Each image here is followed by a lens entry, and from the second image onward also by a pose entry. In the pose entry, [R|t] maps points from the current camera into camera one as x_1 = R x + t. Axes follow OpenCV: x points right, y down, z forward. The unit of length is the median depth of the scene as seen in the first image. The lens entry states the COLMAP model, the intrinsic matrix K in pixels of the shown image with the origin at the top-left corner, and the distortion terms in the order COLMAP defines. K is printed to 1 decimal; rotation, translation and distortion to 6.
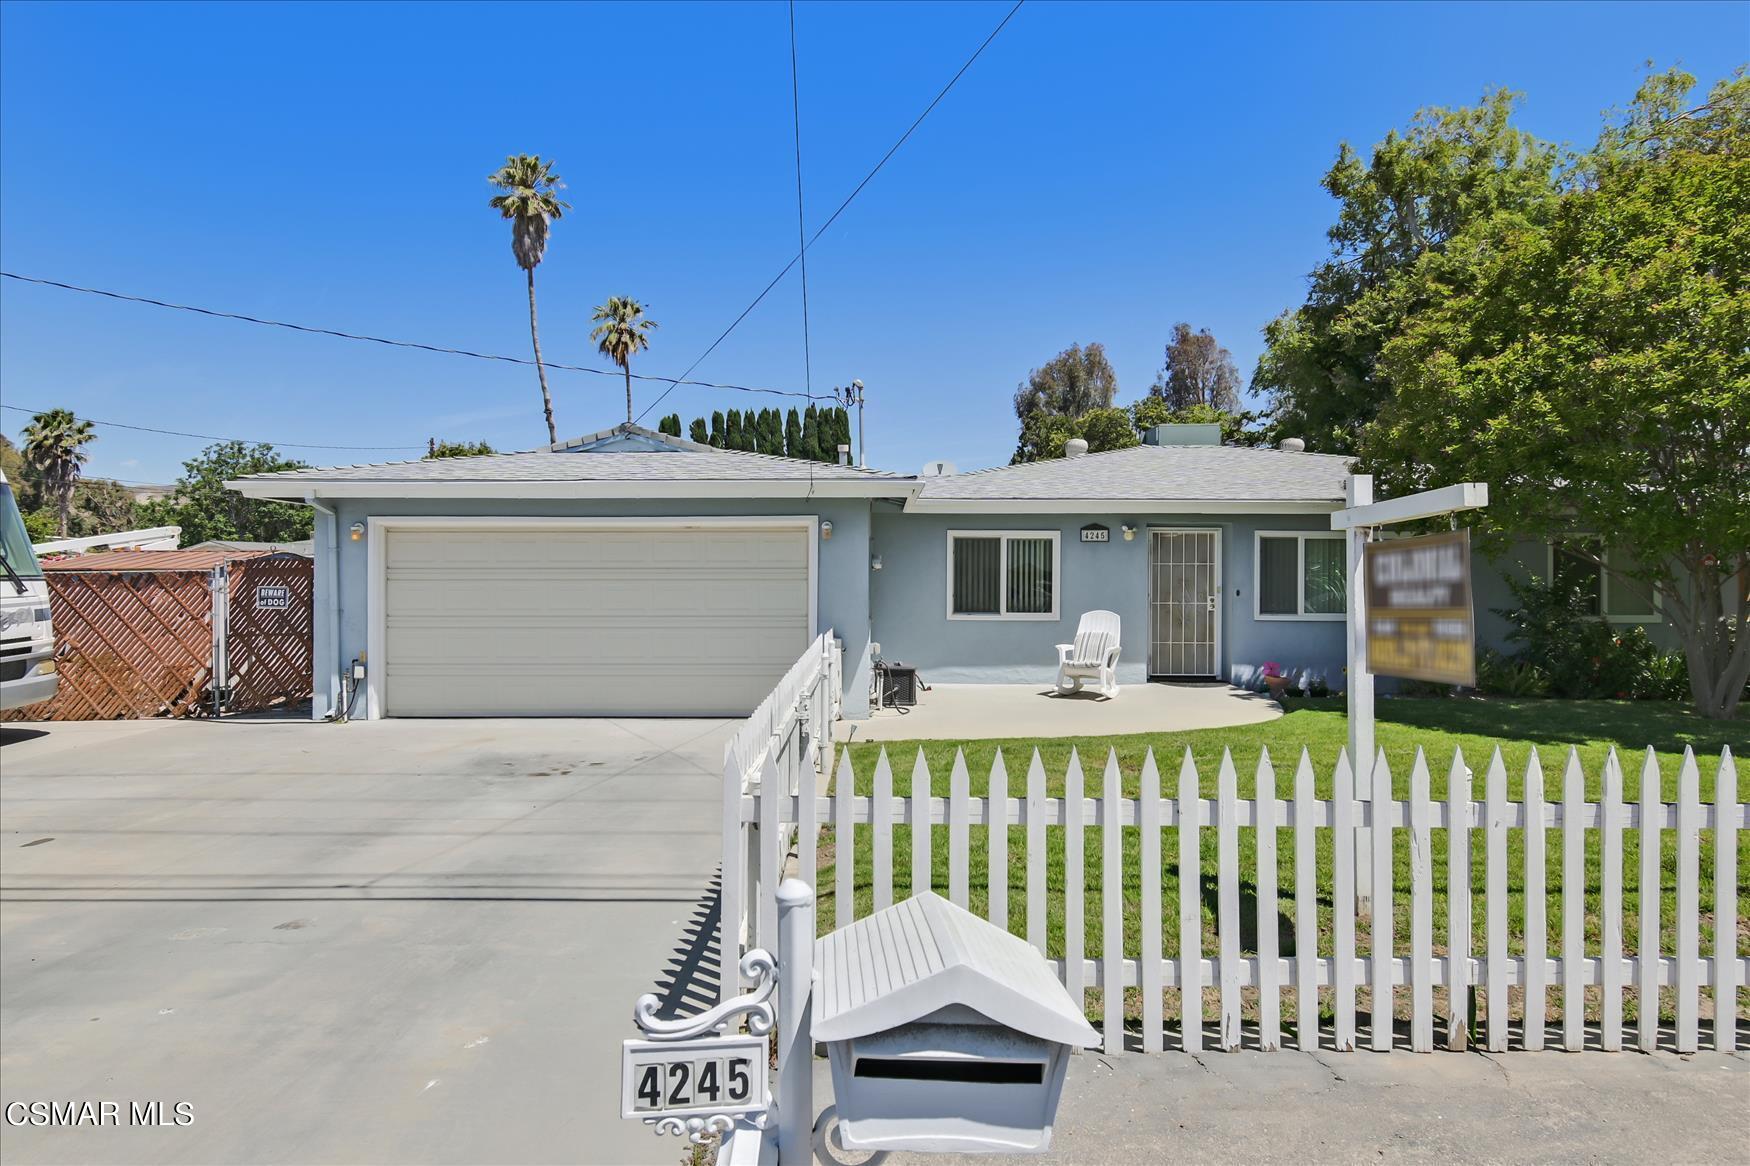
lens RADIAL K [[1060.9, 0, 875.0], [0, 1060.9, 583.0], [0, 0, 1]] dist [0.001086, 0.000368]
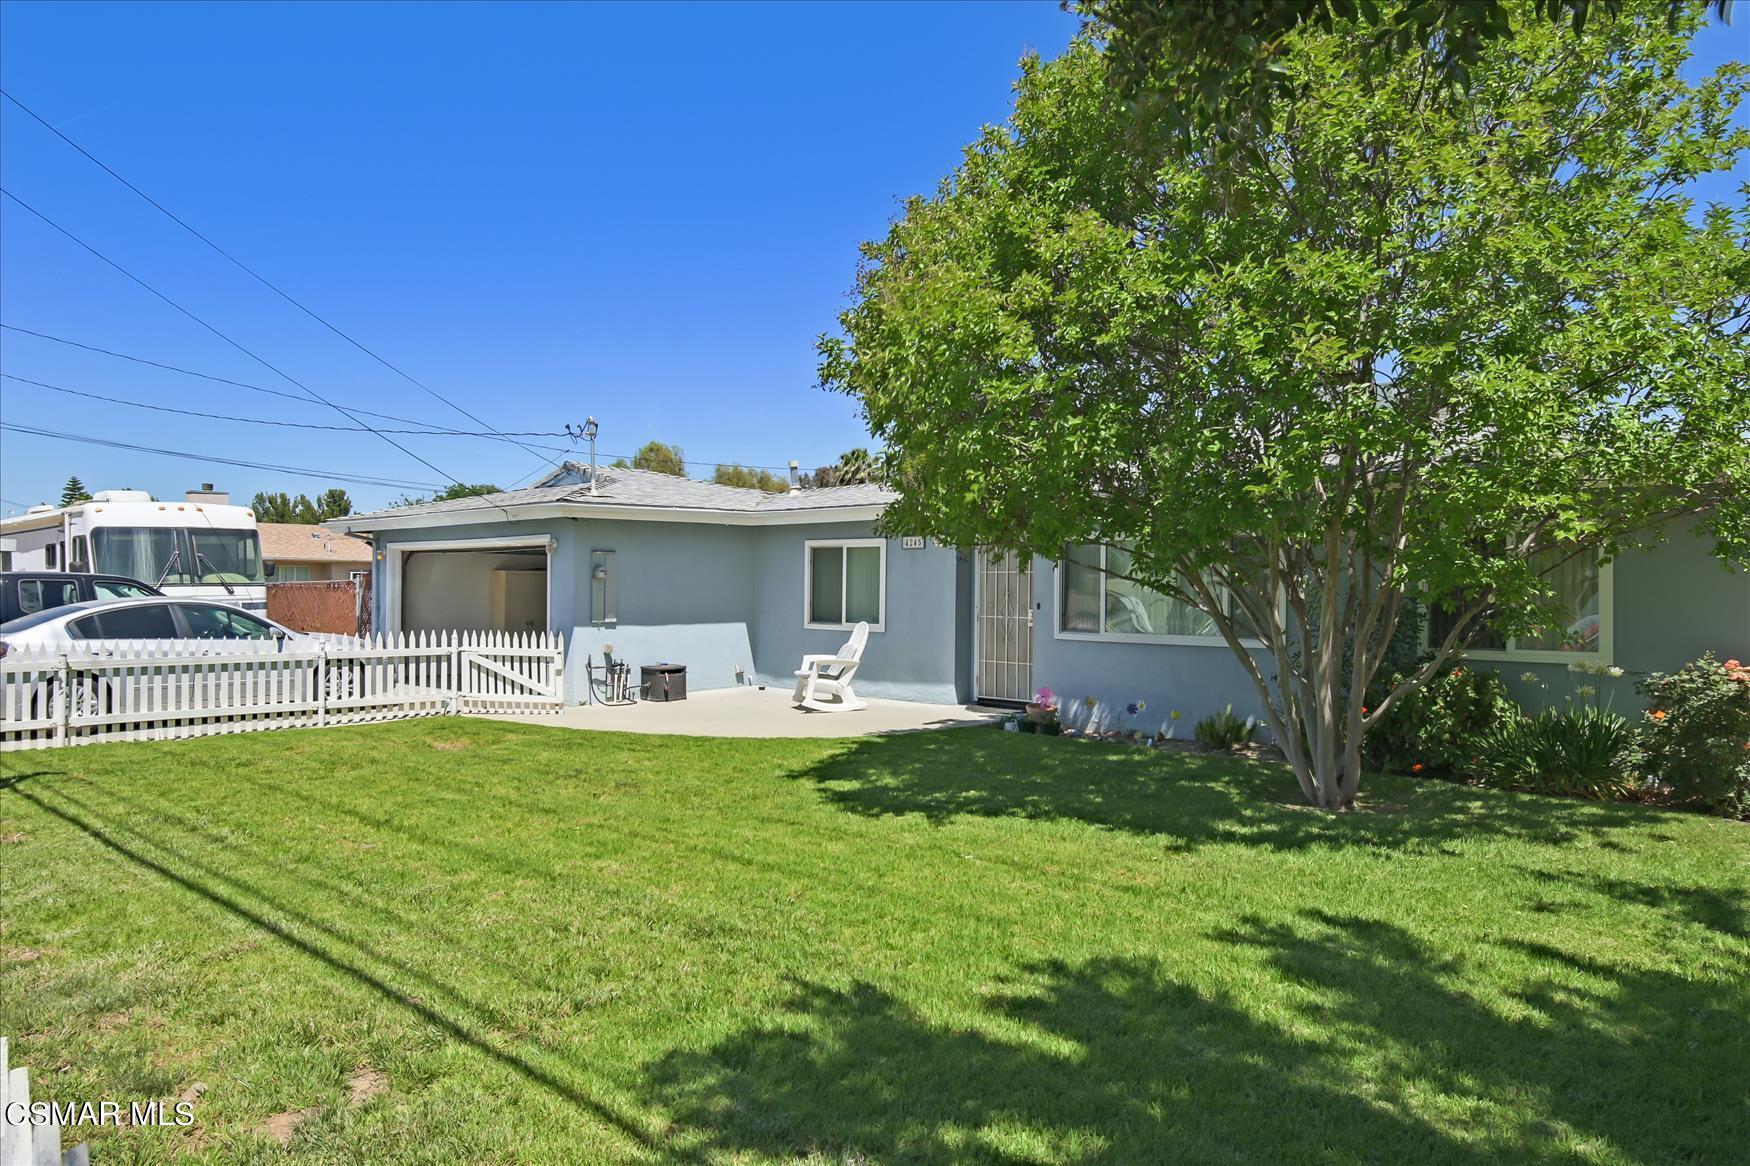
lens RADIAL K [[1180.3, 0, 878.2], [0, 1180.3, 556.0], [0, 0, 1]] dist [0.024149, 0.000320]
pose [[0.729687, -0.016122, -0.683591, 0.889134], [-0.007866, 0.999458, -0.031968, 0.000894], [0.683736, 0.028704, 0.729165, 0.225847]]
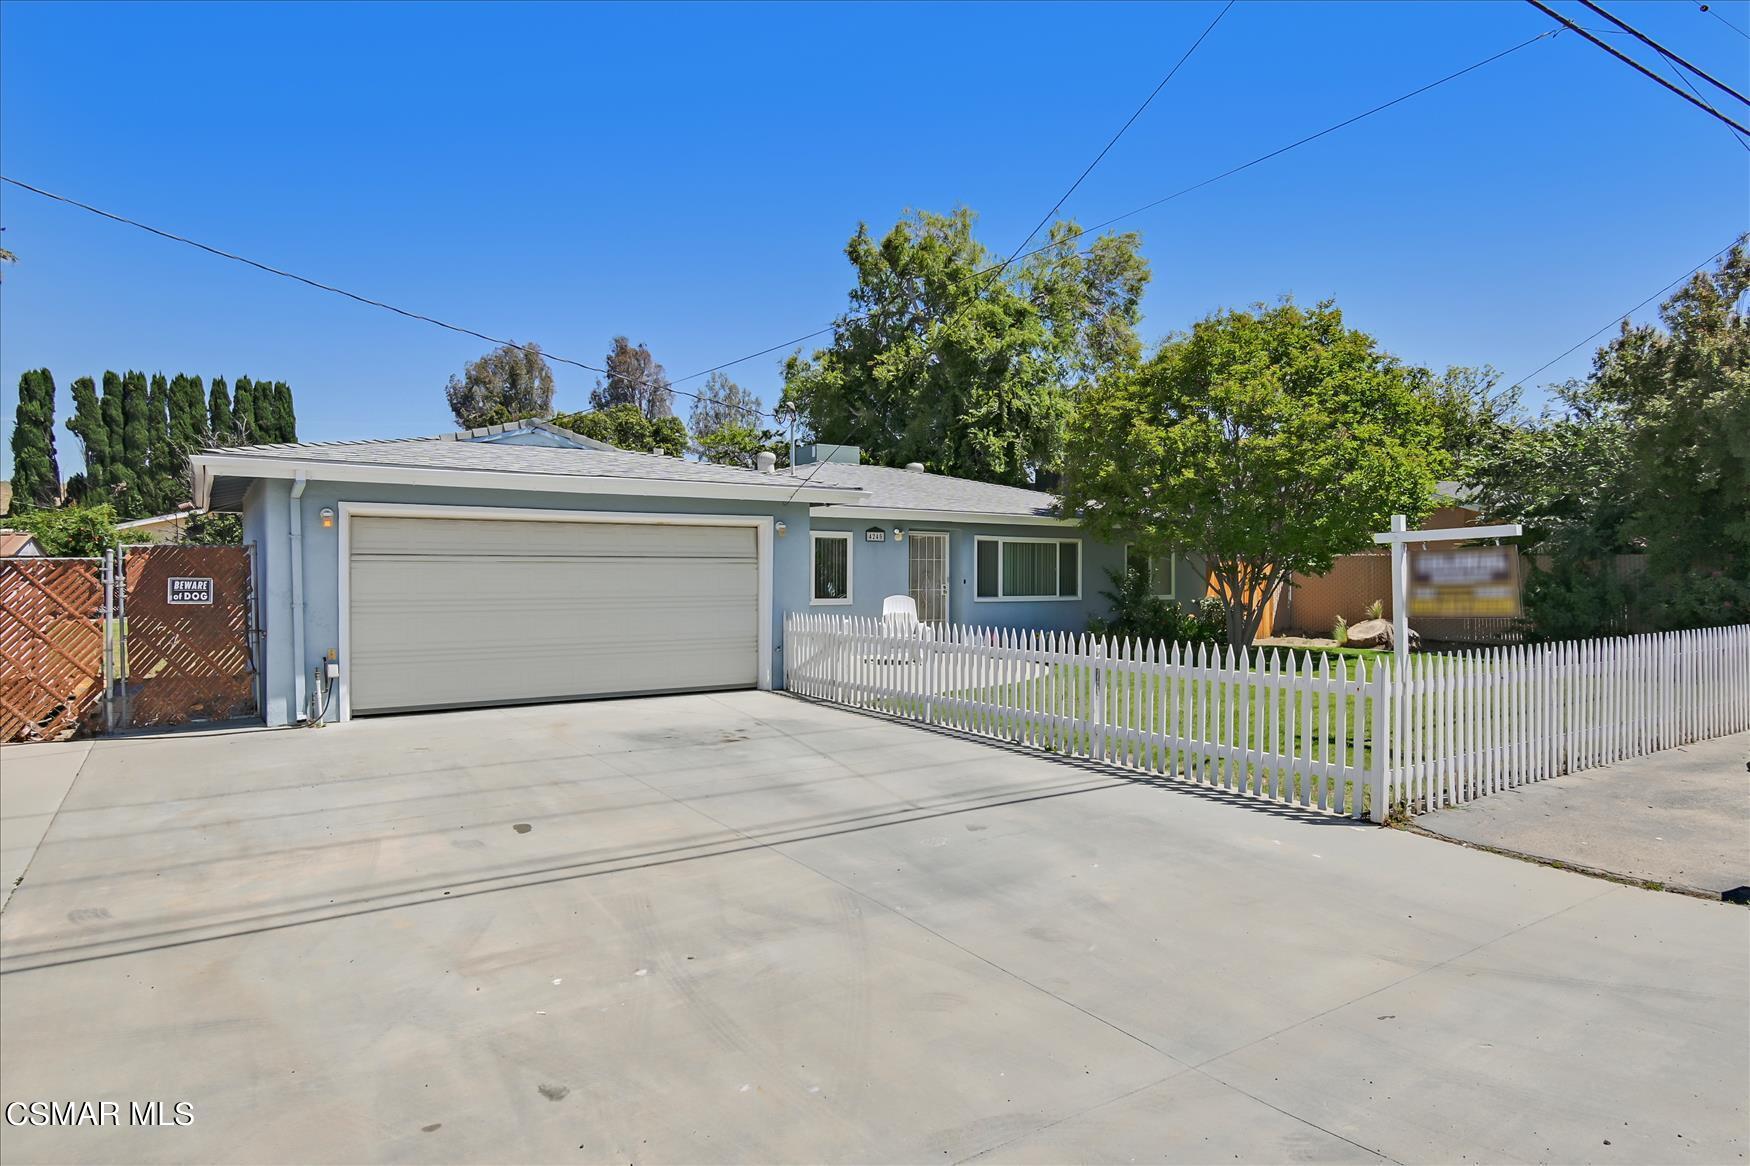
lens RADIAL K [[1008.8, 0, 875.0], [0, 1008.8, 583.0], [0, 0, 1]] dist [0.005369, 0.001563]
pose [[0.827060, -0.005372, 0.562089, -0.466565], [0.001759, 0.999974, 0.006968, 0.002274], [-0.562112, -0.004774, 0.827048, 0.008812]]
